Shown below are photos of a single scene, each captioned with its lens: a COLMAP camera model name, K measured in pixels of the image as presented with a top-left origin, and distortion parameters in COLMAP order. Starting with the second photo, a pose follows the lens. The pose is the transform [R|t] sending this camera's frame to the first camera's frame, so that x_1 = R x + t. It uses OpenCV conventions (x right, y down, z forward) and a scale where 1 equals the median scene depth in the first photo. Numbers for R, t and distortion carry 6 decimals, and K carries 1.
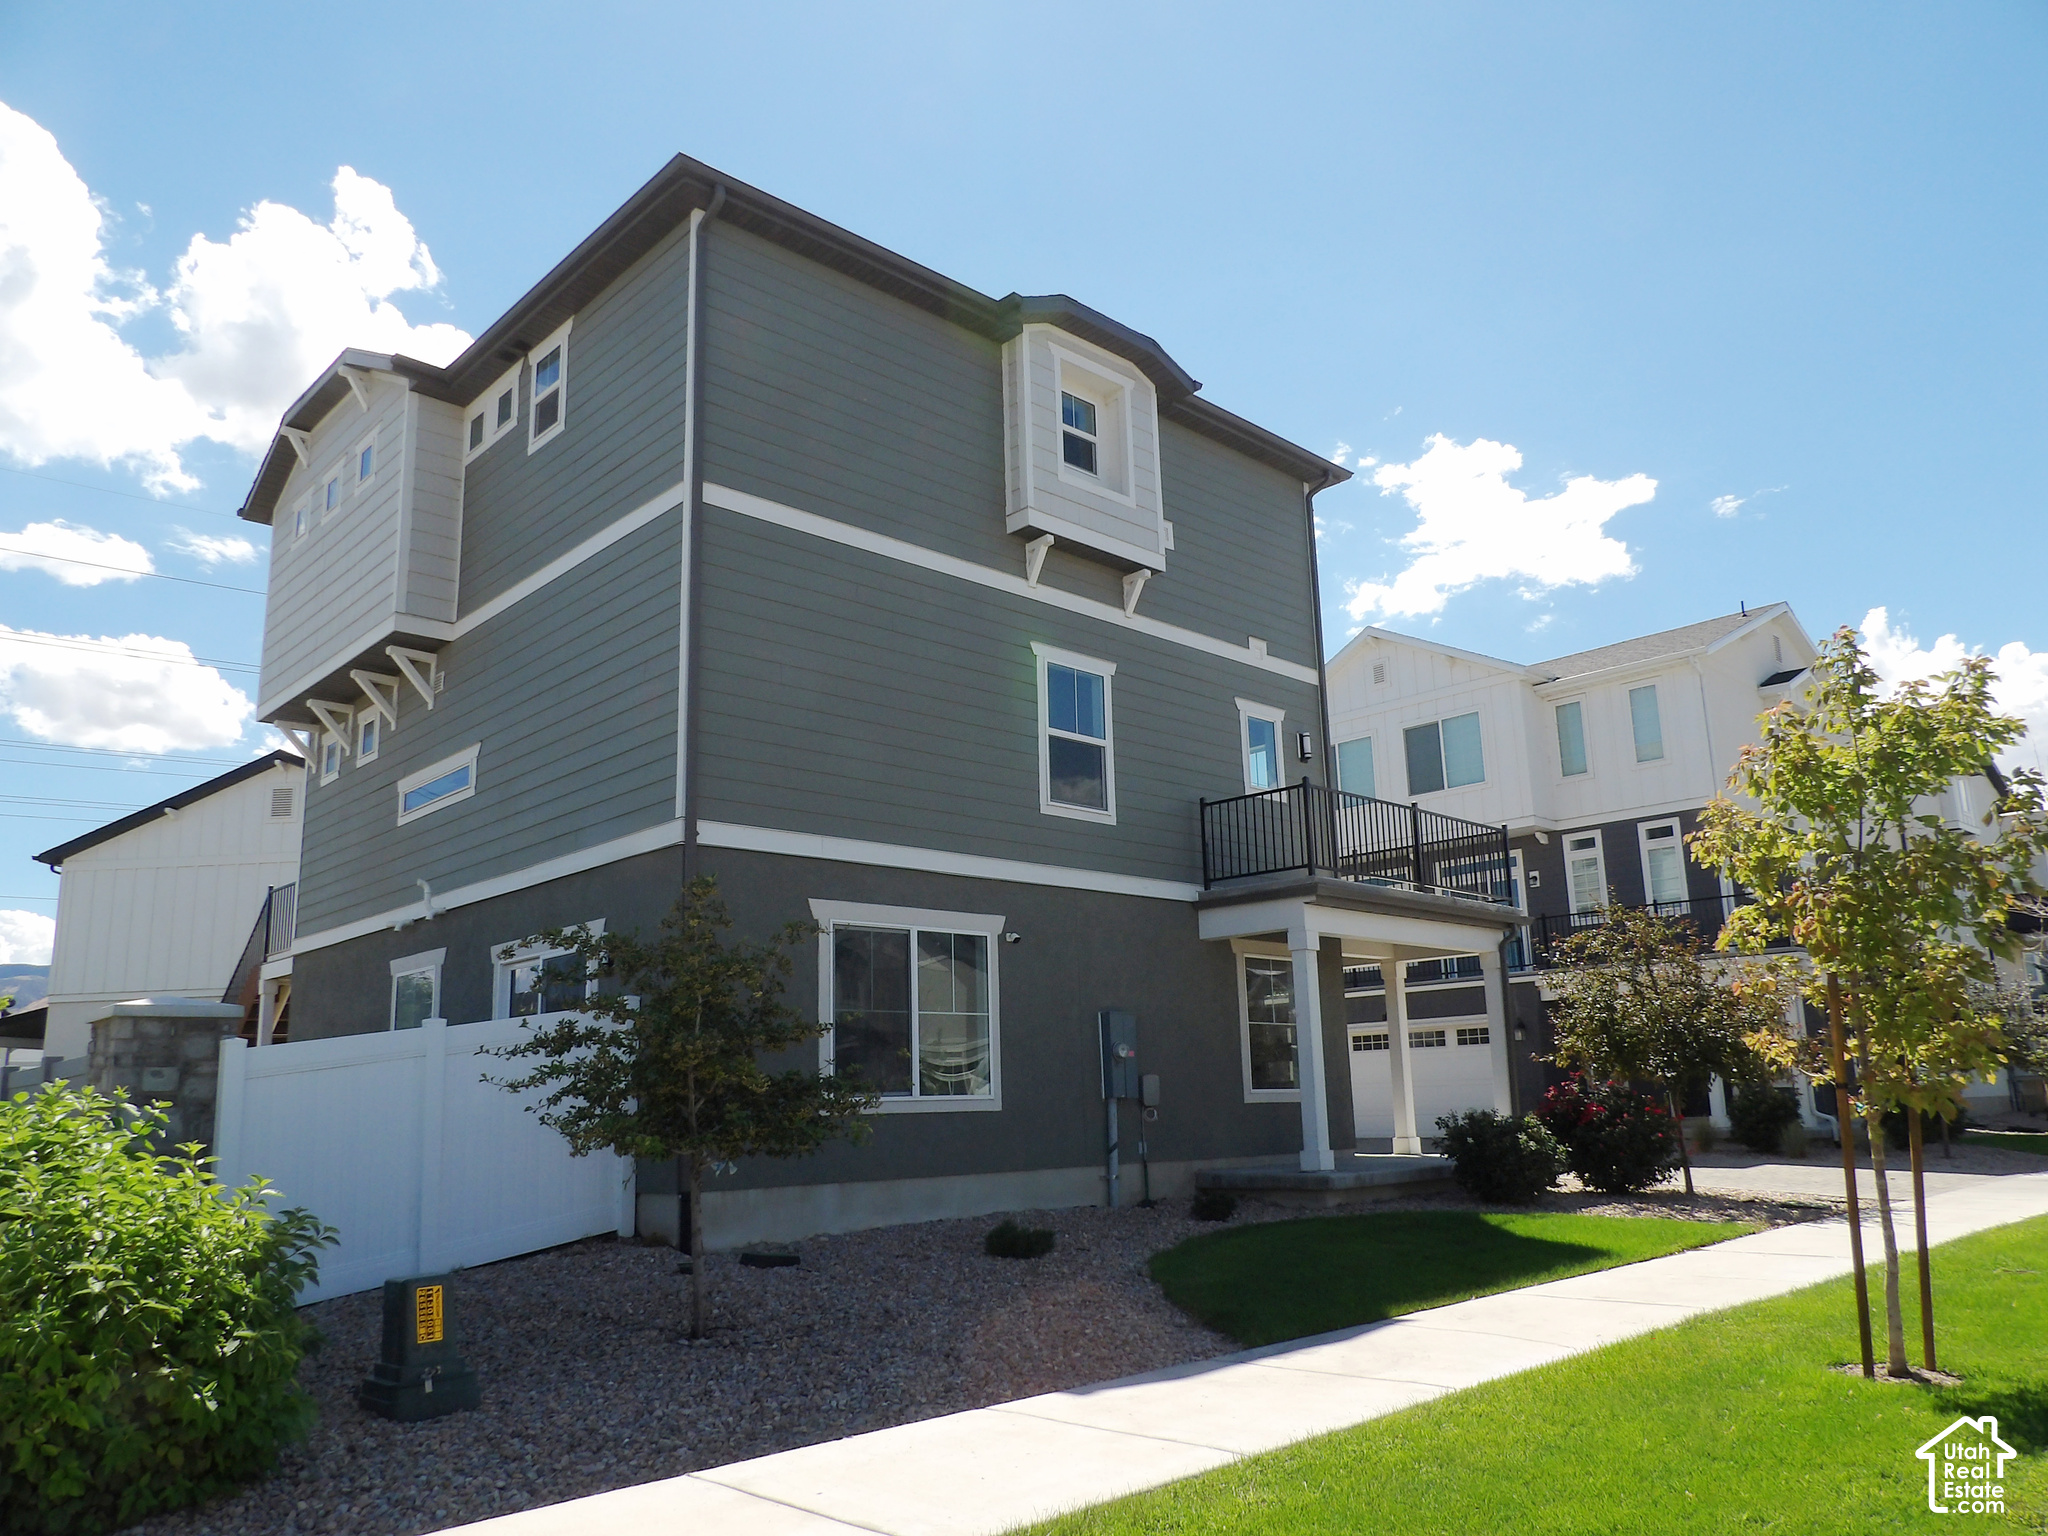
lens RADIAL K [[1449.5, 0, 1023.1], [0, 1449.5, 778.3], [0, 0, 1]] dist [-0.035071, 0.041554]
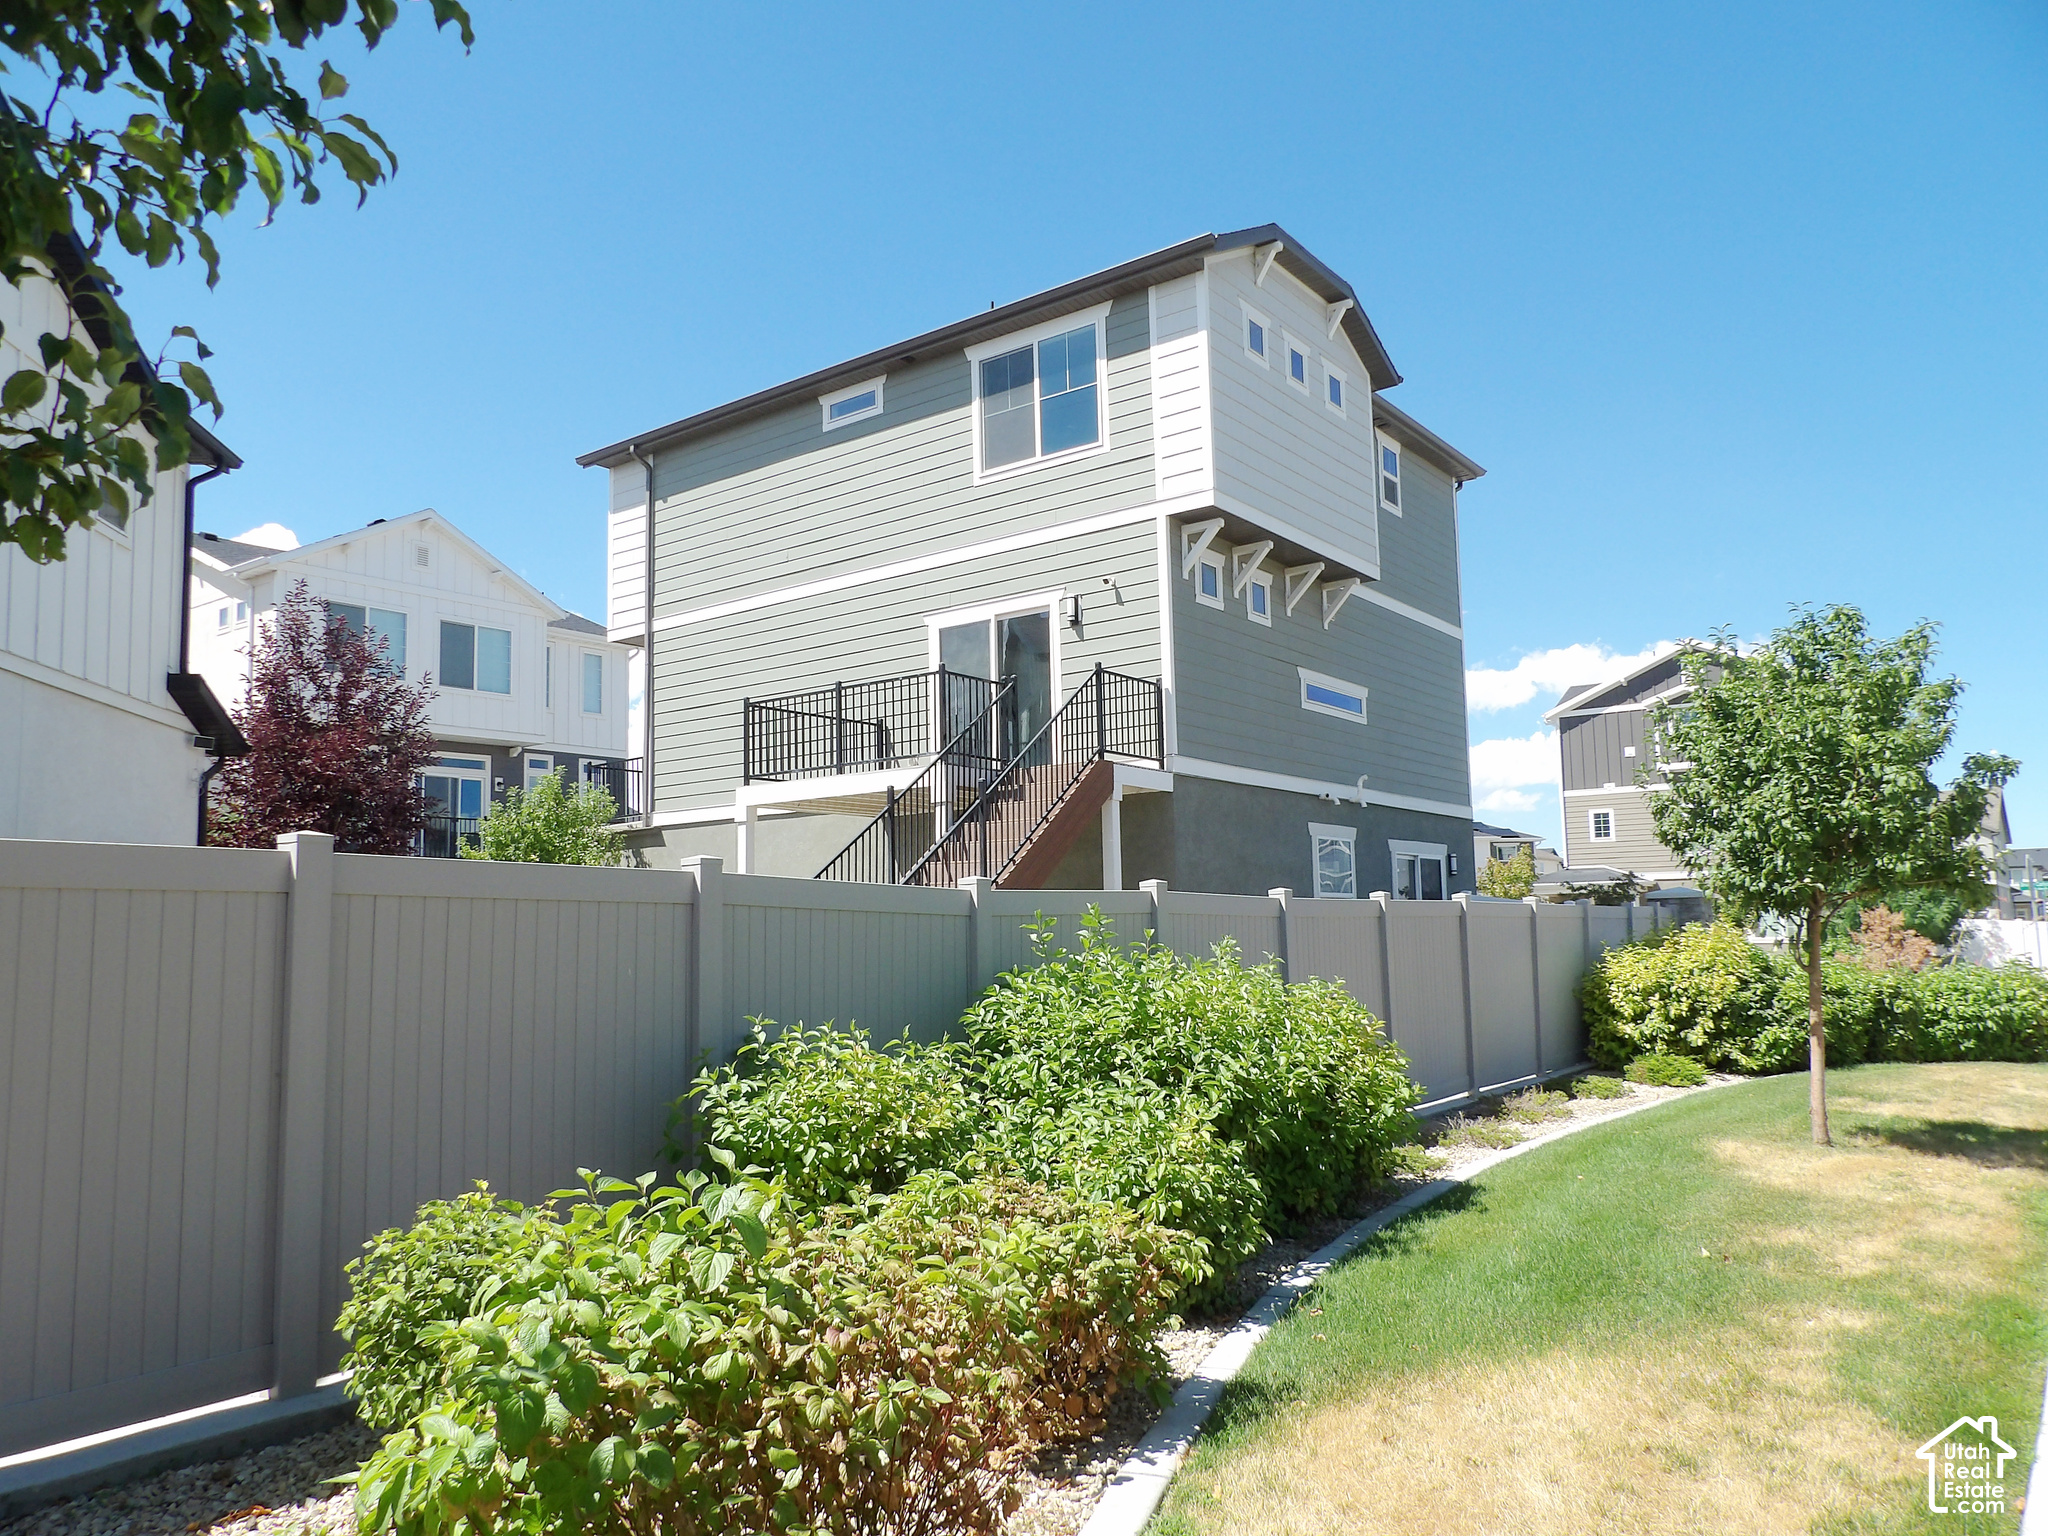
lens RADIAL K [[1442.3, 0, 1024.0], [0, 1442.3, 768.0], [0, 0, 1]] dist [-0.031598, 0.027519]
pose [[-0.154430, 0.150340, 0.976499, -1.601230], [-0.194853, 0.964309, -0.179278, 0.347611], [-0.968599, -0.217960, -0.119624, 1.408545]]
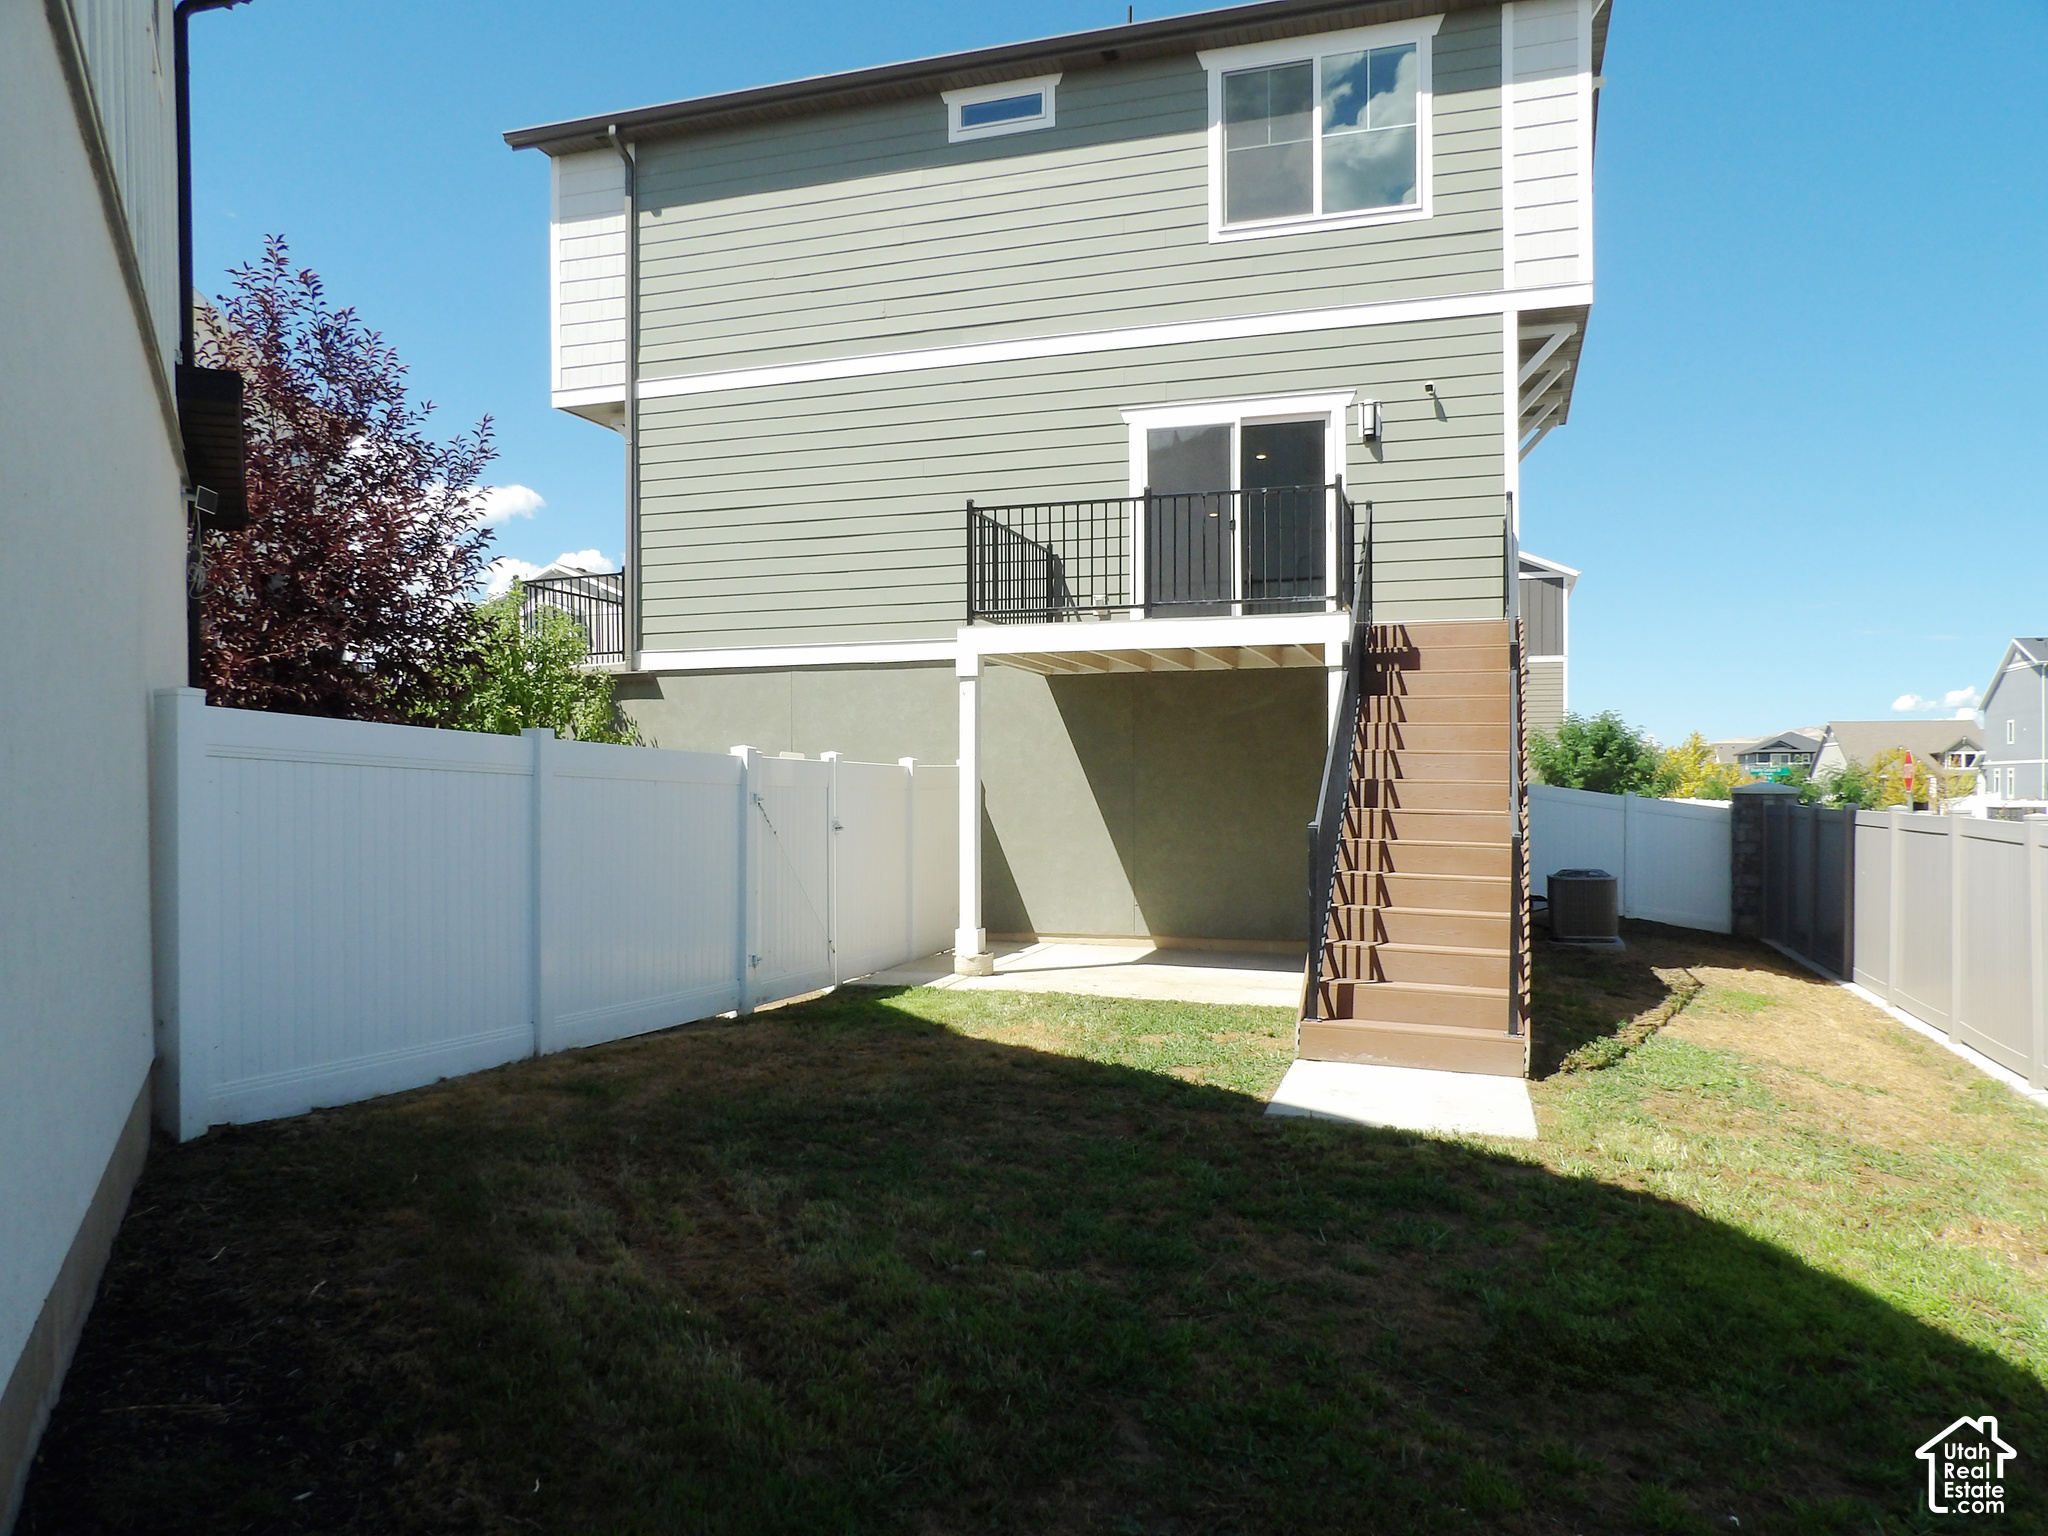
lens RADIAL K [[1449.5, 0, 1023.1], [0, 1449.5, 778.3], [0, 0, 1]] dist [-0.035071, 0.041554]
pose [[-0.468224, 0.036672, 0.882848, -1.200633], [-0.179889, 0.974258, -0.135875, 0.386171], [-0.865105, -0.222434, -0.449574, 1.783853]]
